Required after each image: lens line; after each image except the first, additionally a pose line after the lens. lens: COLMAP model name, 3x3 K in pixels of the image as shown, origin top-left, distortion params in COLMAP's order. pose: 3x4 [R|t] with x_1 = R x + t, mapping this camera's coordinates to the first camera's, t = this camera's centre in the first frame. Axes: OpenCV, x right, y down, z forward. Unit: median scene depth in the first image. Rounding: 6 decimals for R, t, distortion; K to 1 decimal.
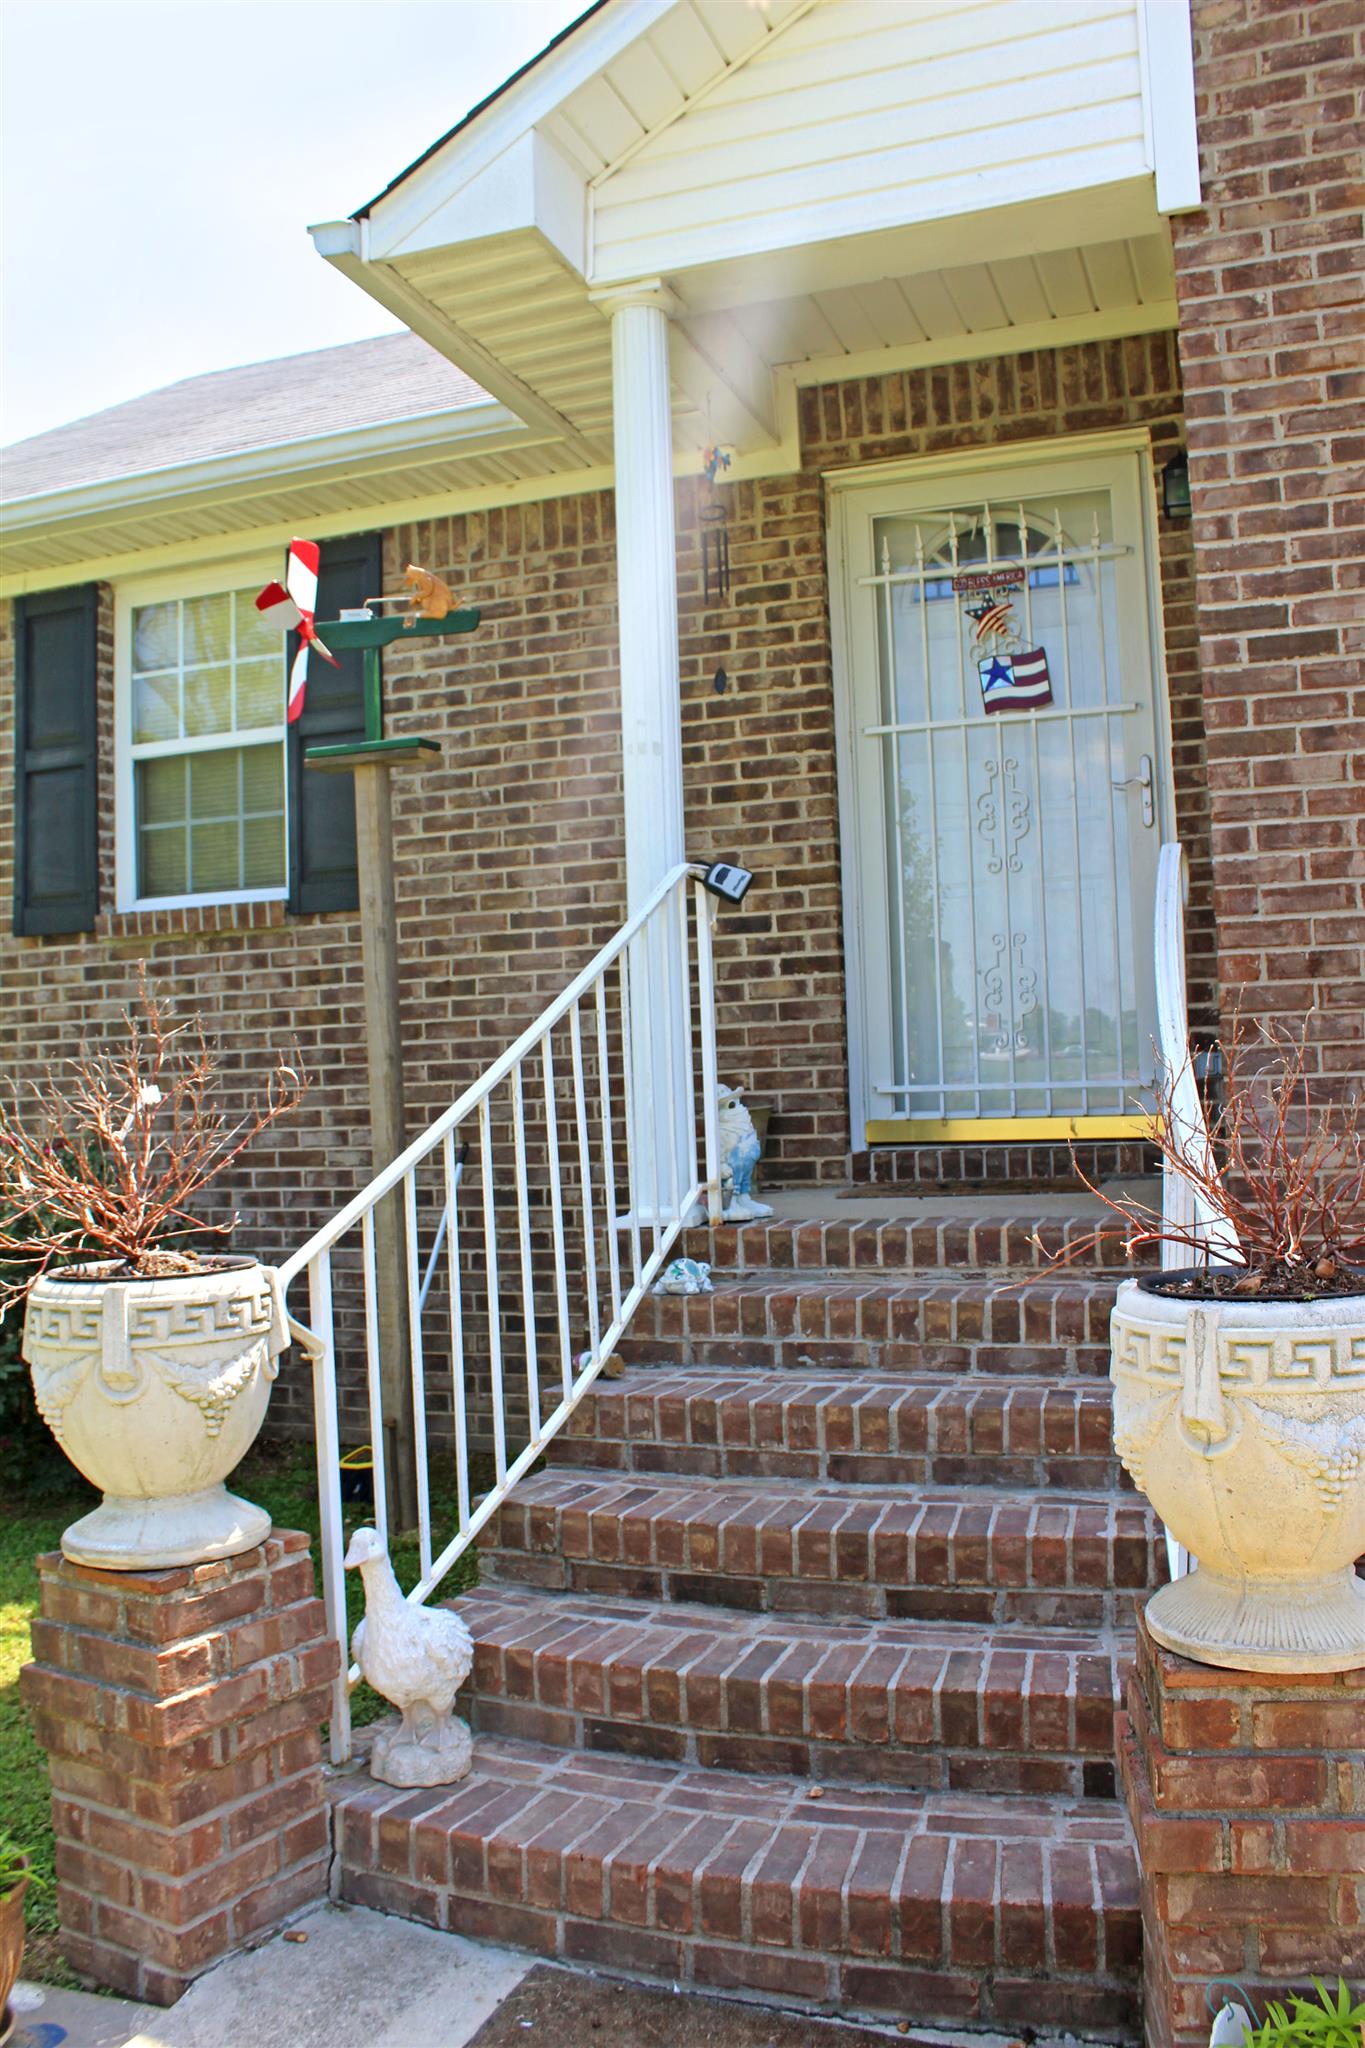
lens RADIAL K [[1712.7, 0, 683.5], [0, 1712.7, 1014.1], [0, 0, 1]] dist [-0.167986, 0.158479]
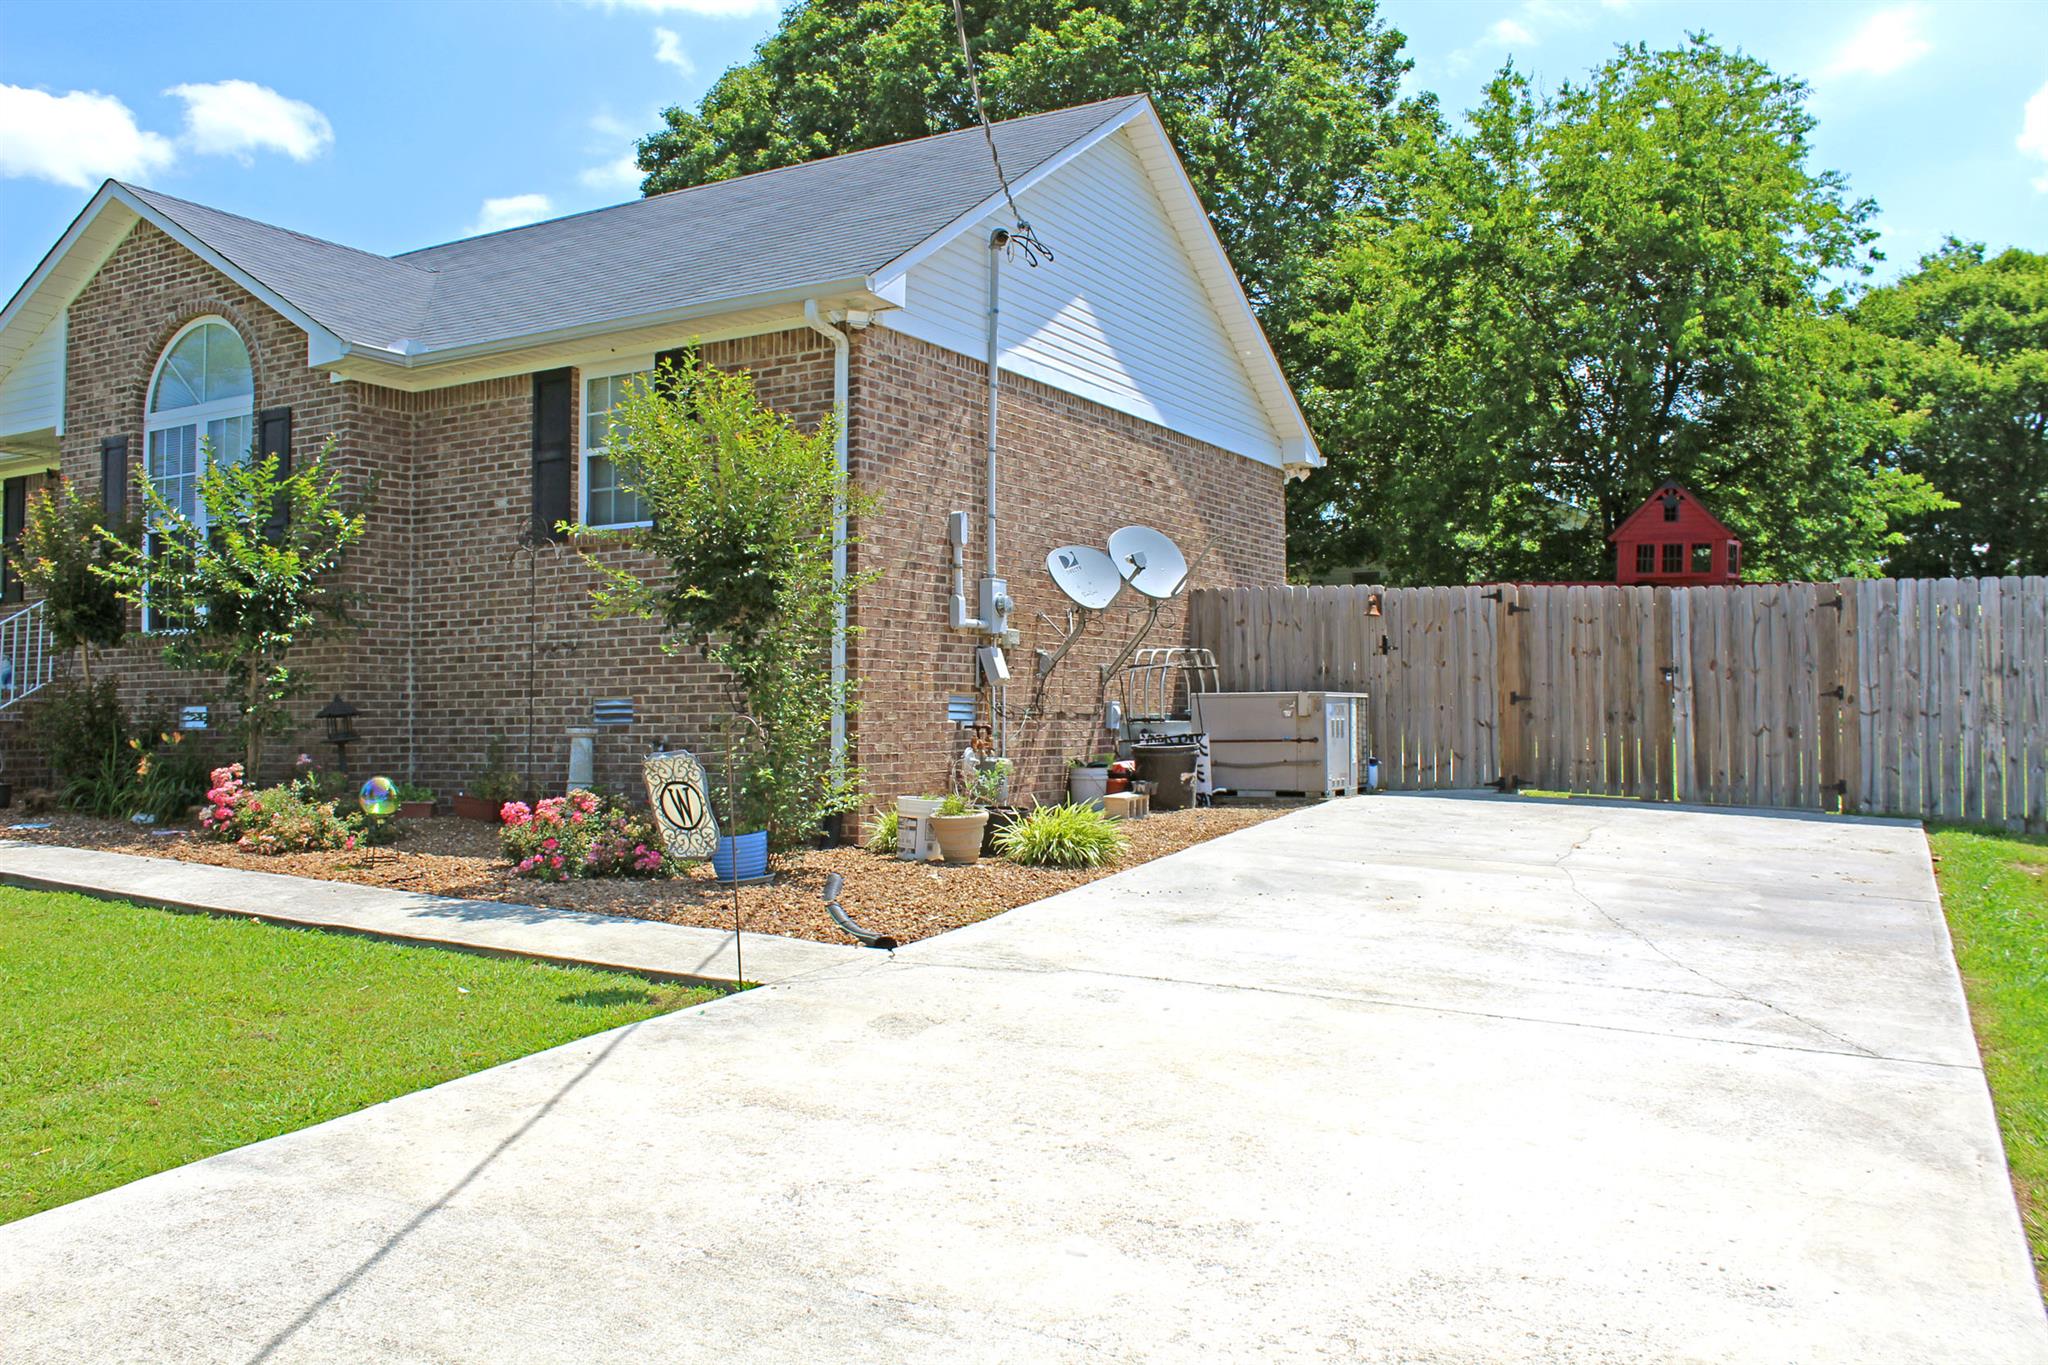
lens RADIAL K [[1712.7, 0, 1016.6], [0, 1712.7, 682.6], [0, 0, 1]] dist [-0.167986, 0.158479]
pose [[0.986648, 0.019598, -0.161684, 2.261497], [-0.016767, 0.999682, 0.018858, -0.003606], [0.162002, -0.015895, 0.986662, -1.785989]]
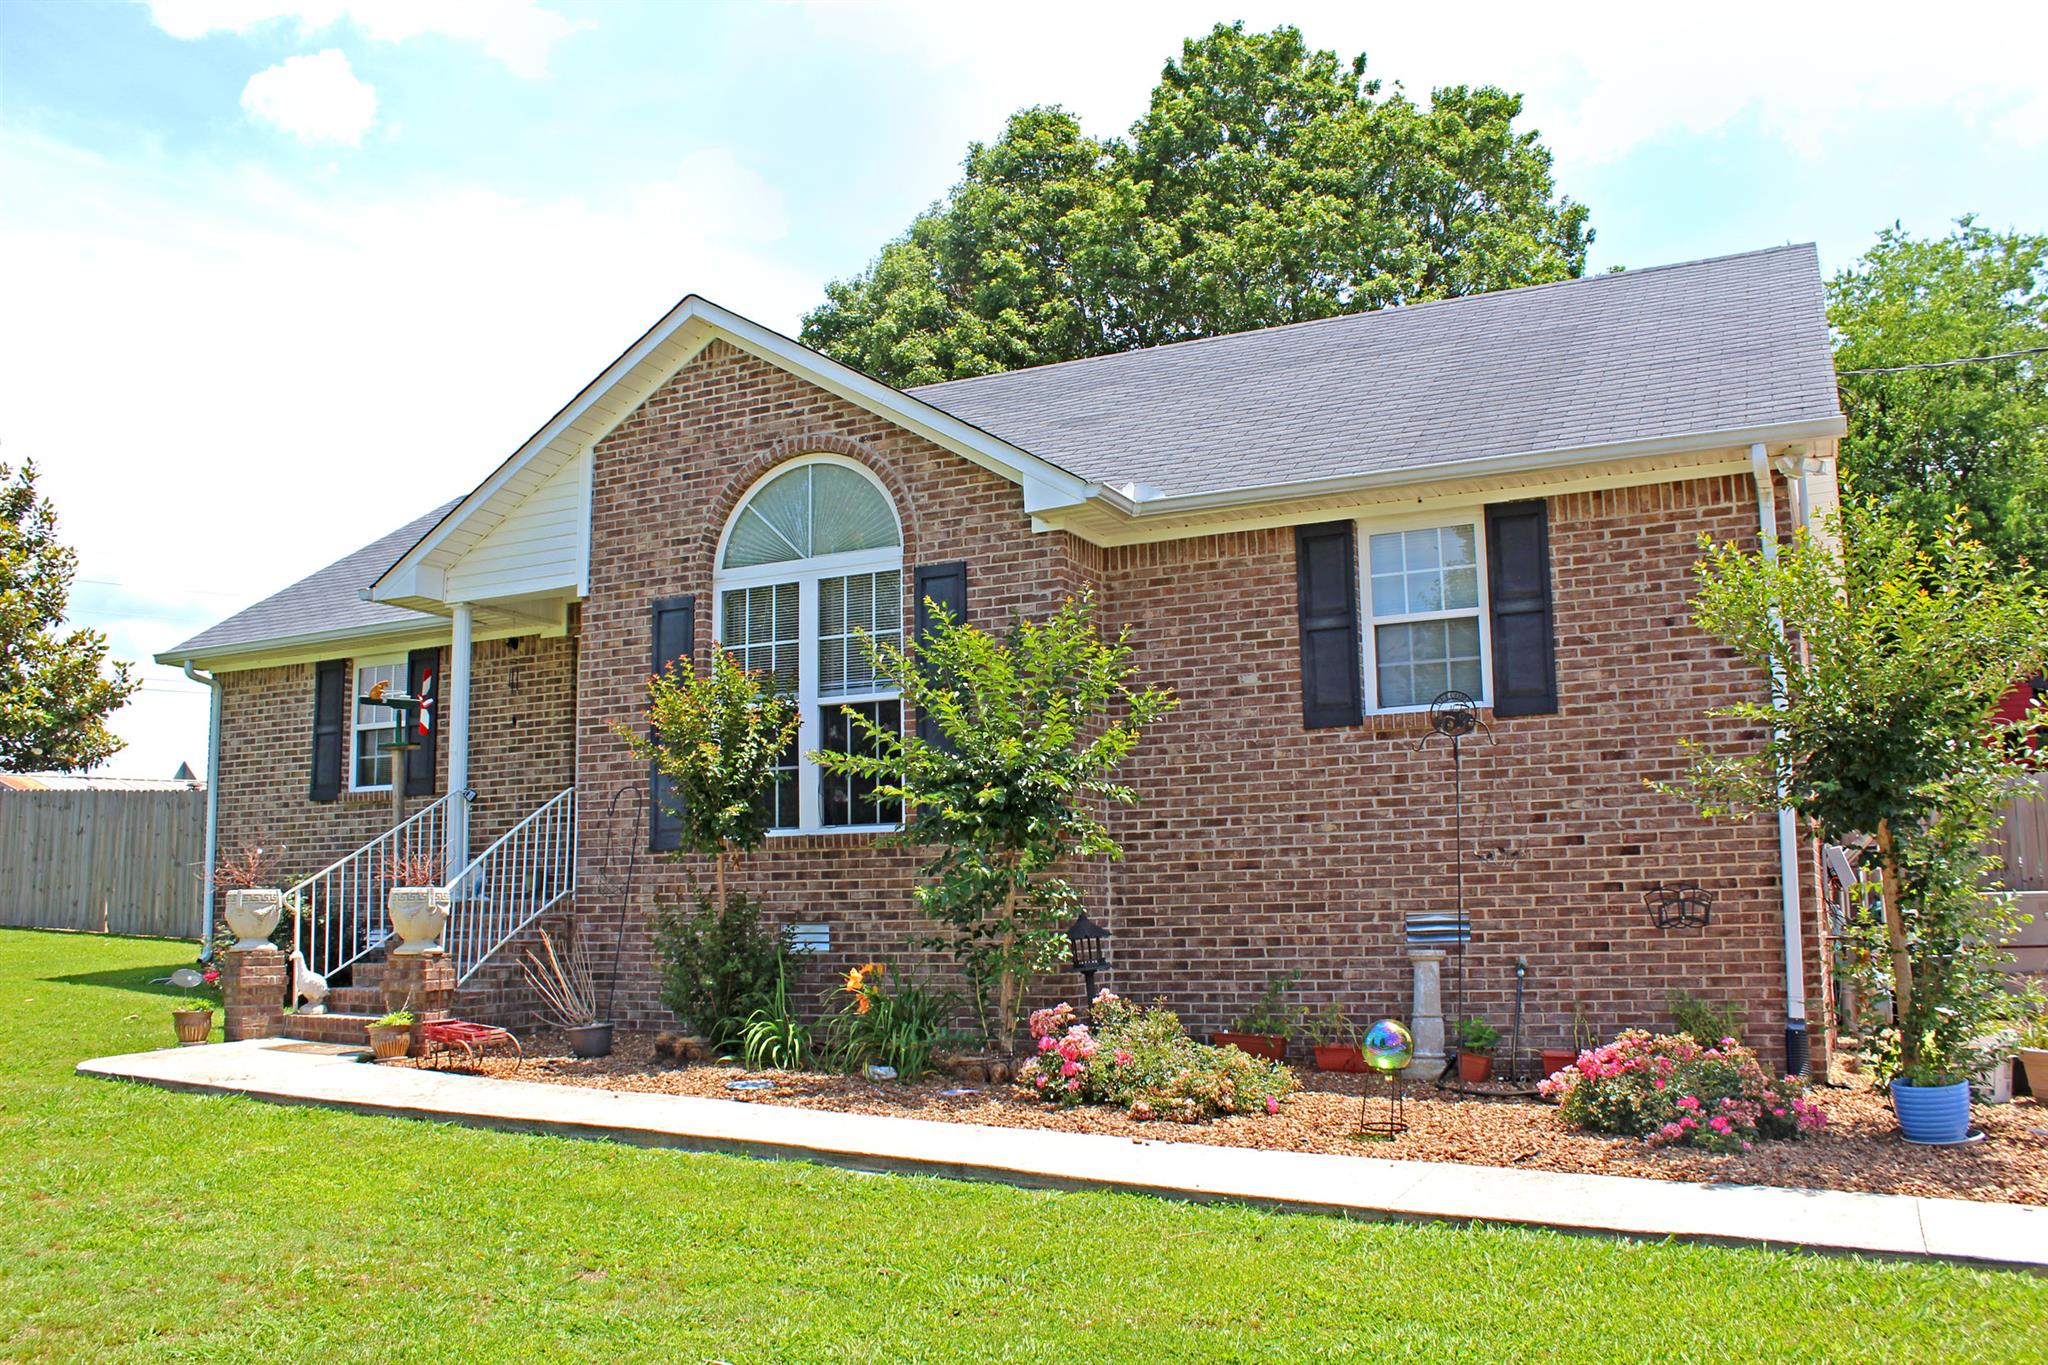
lens RADIAL K [[1712.7, 0, 1016.6], [0, 1712.7, 682.6], [0, 0, 1]] dist [-0.167986, 0.158479]
pose [[0.992931, 0.001137, -0.118685, 1.101455], [-0.012112, 0.995705, -0.091784, -0.007488], [0.118071, 0.092573, 0.988681, -1.579387]]
